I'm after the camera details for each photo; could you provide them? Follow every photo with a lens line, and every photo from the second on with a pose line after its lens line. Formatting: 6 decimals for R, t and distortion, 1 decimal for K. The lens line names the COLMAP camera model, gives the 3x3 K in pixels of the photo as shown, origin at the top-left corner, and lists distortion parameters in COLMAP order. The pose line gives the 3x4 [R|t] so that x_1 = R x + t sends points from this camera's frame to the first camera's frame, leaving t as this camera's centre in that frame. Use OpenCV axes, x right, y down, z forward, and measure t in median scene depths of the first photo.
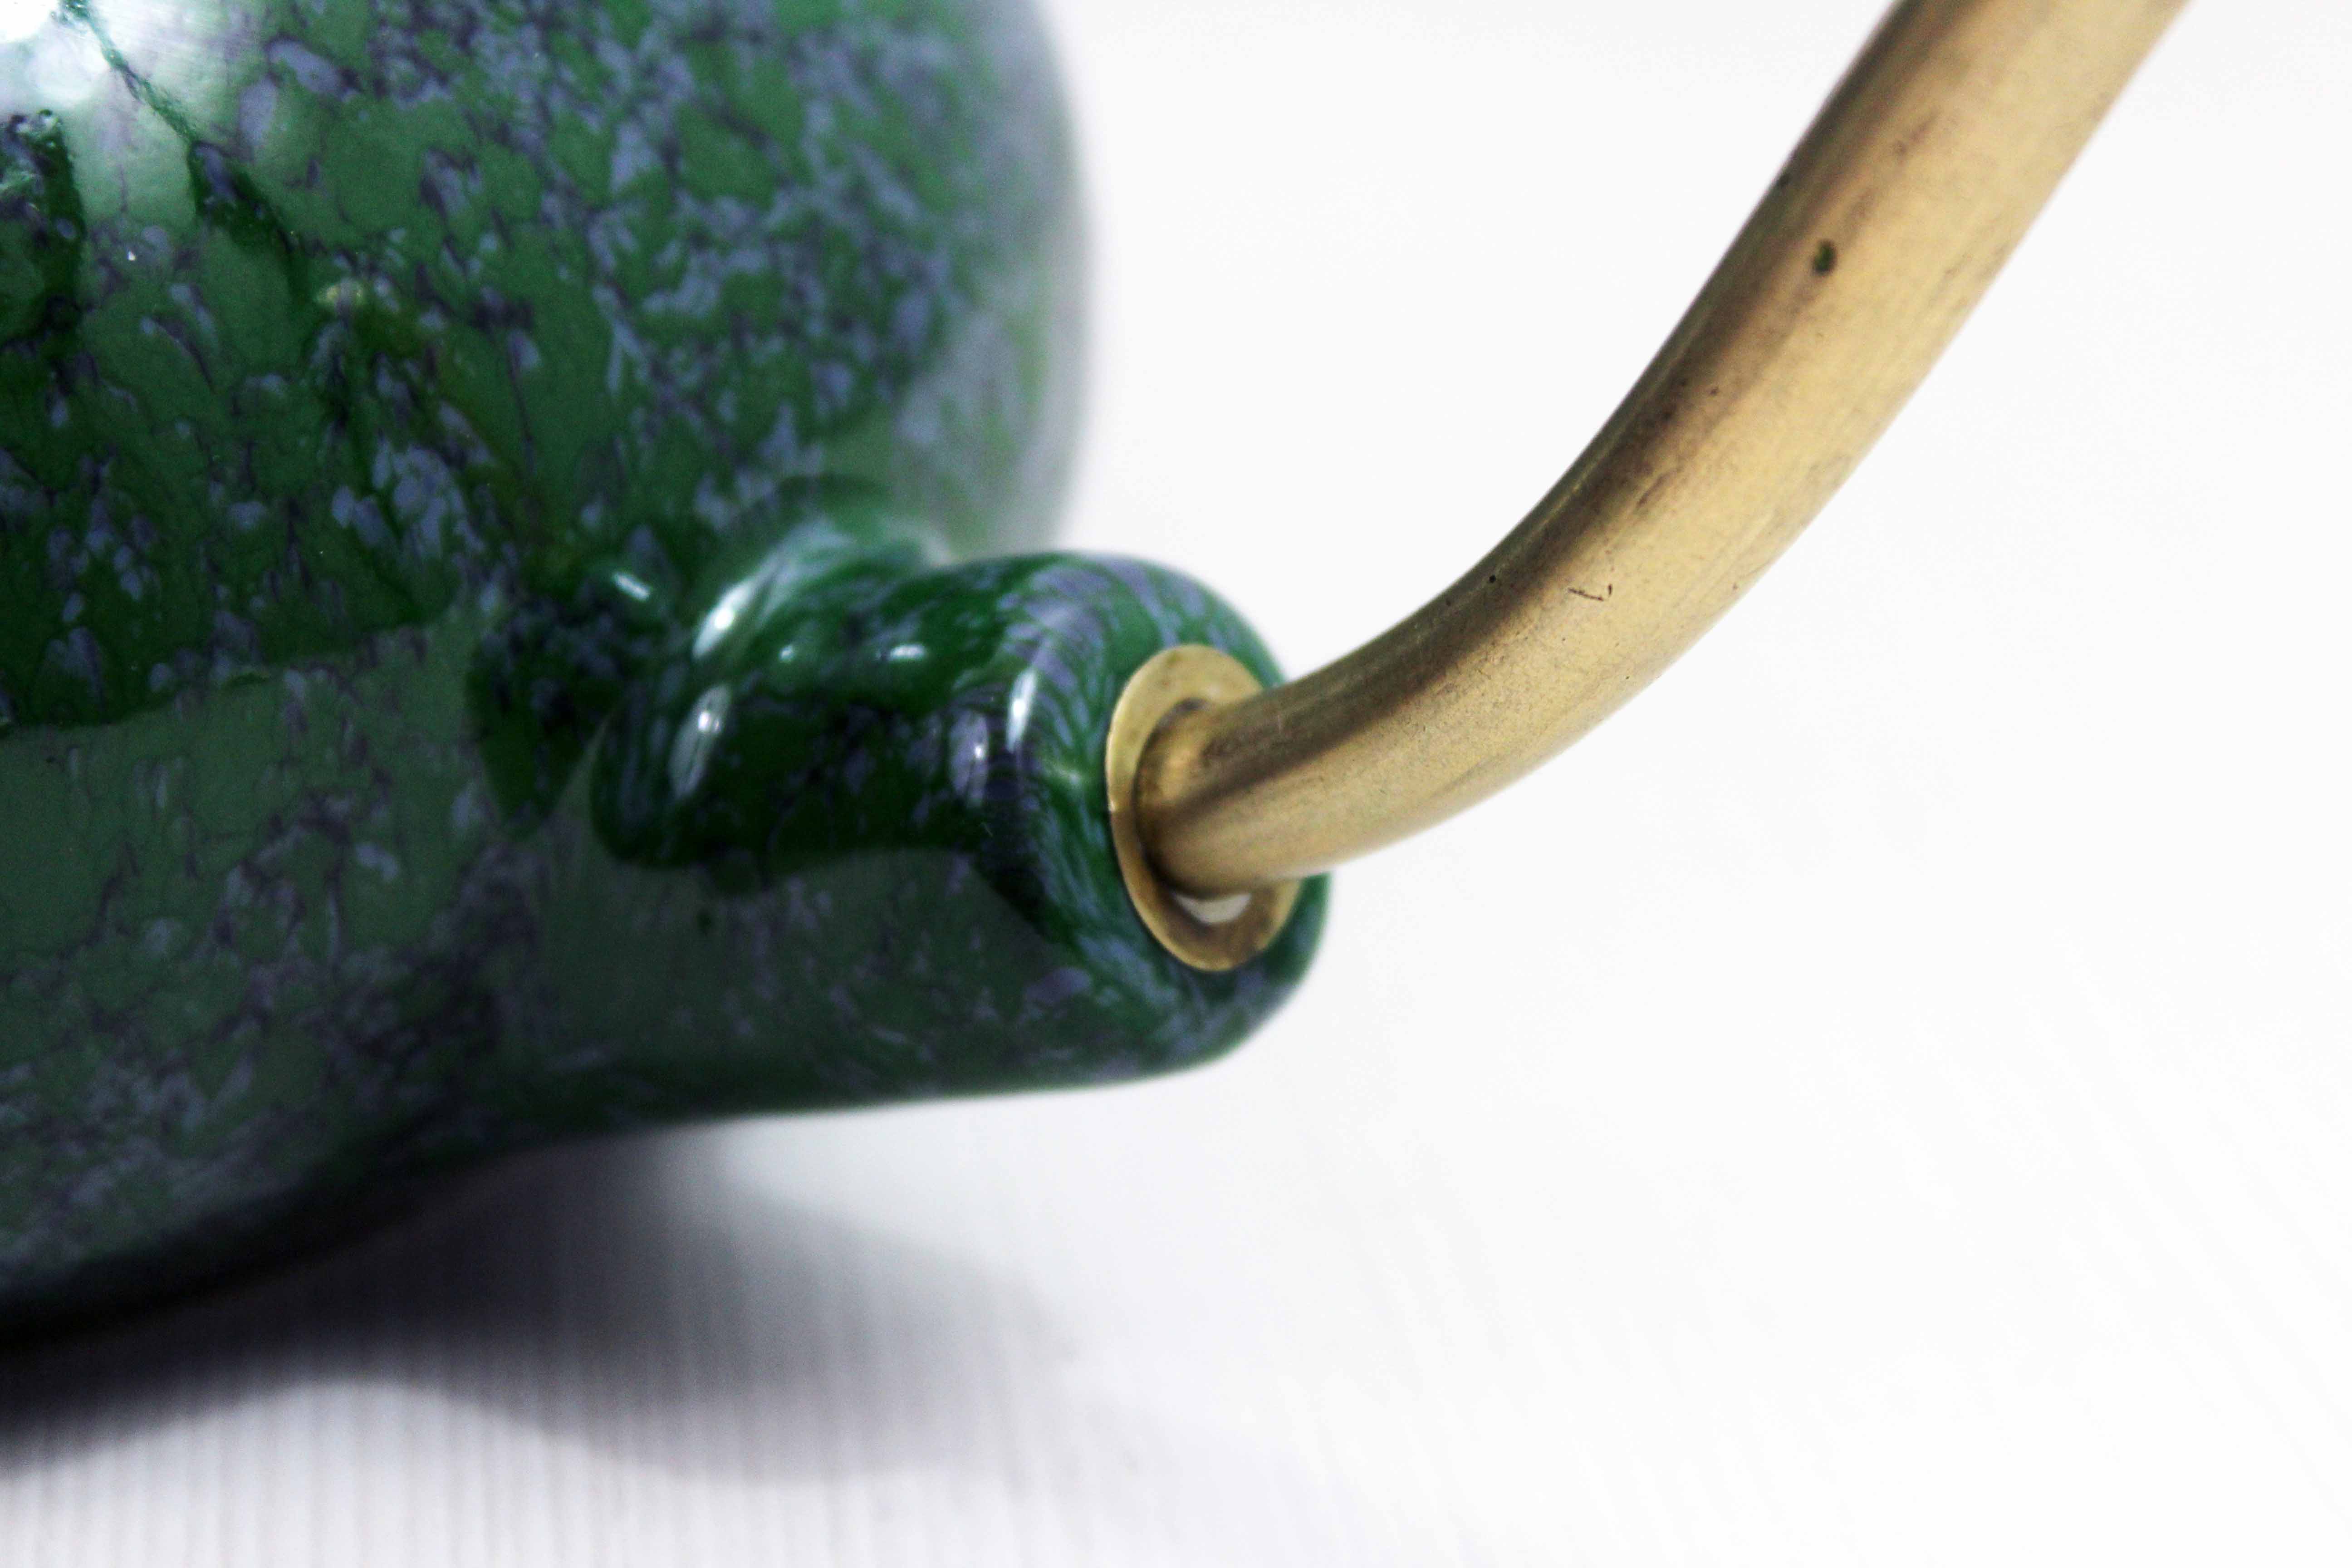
lens RADIAL K [[5467.9, 0, 1176.0], [0, 5467.9, 784.0], [0, 0, 1]] dist [0.076599, 0.262269]
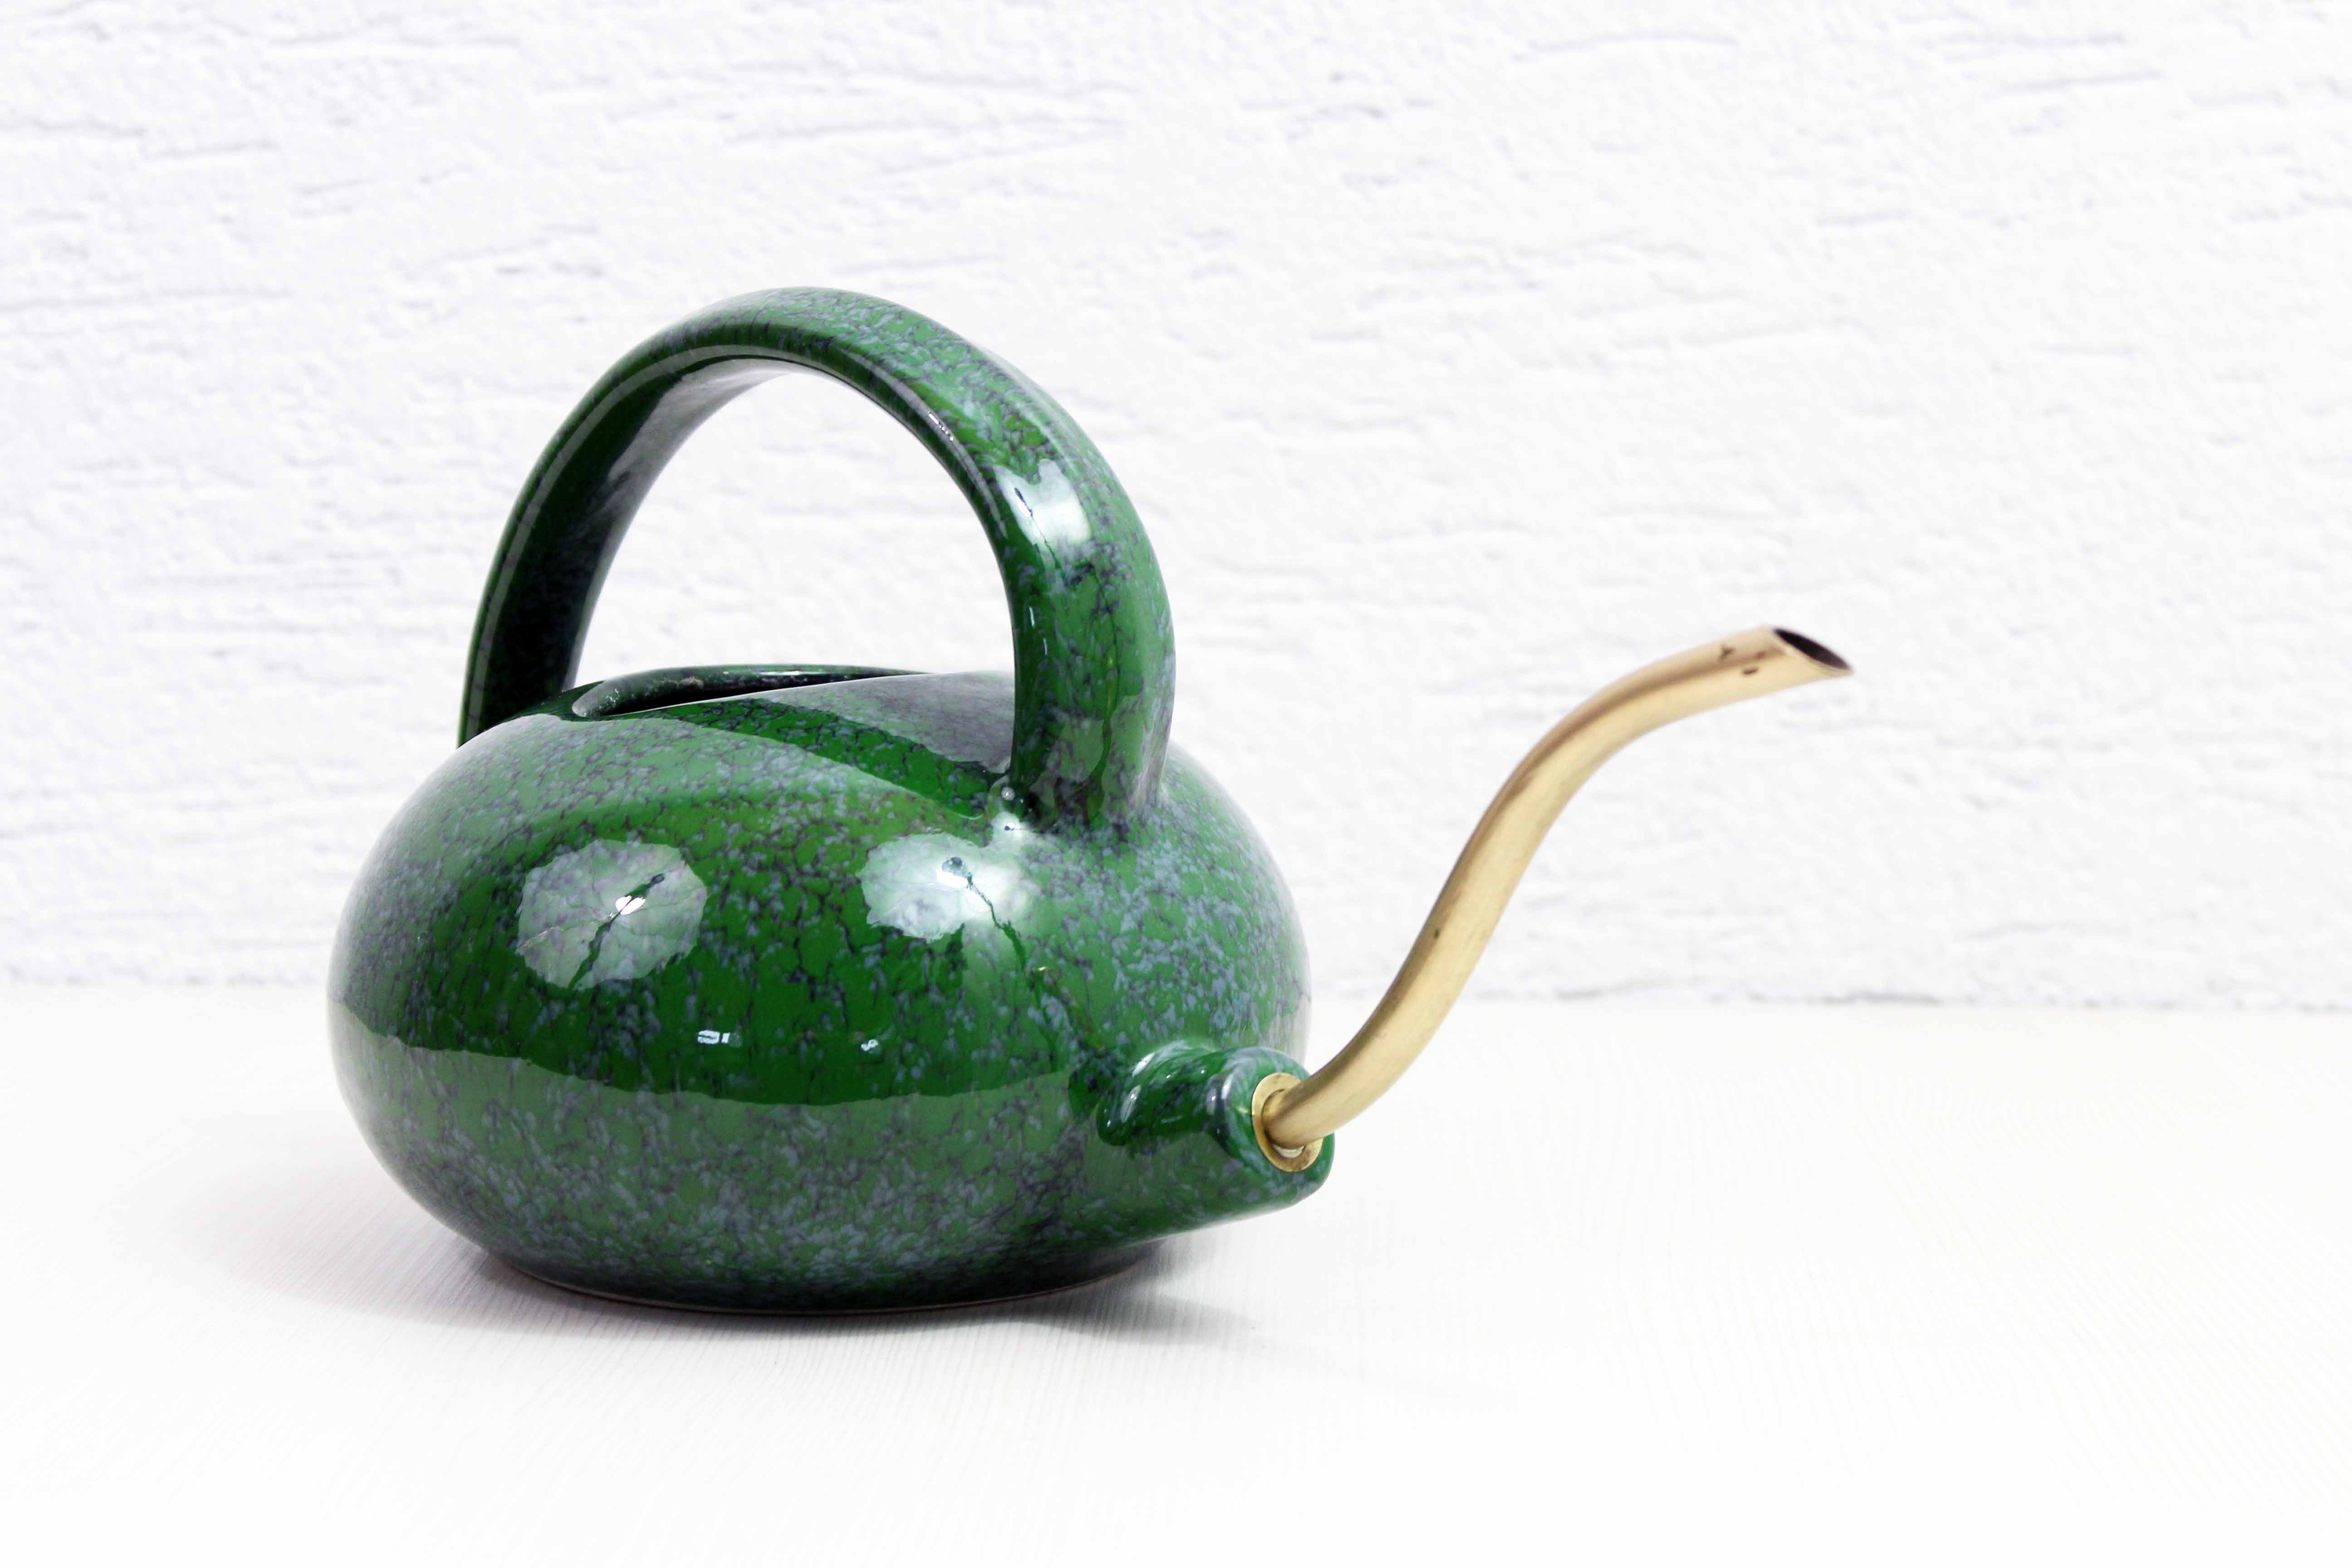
lens RADIAL K [[4643.2, 0, 1176.0], [0, 4643.2, 784.0], [0, 0, 1]] dist [0.003472, 0.150879]
pose [[0.985582, 0.024105, -0.167470, 0.398729], [-0.066791, 0.964843, -0.254198, 0.517562], [0.155455, 0.261718, 0.952542, -1.694310]]
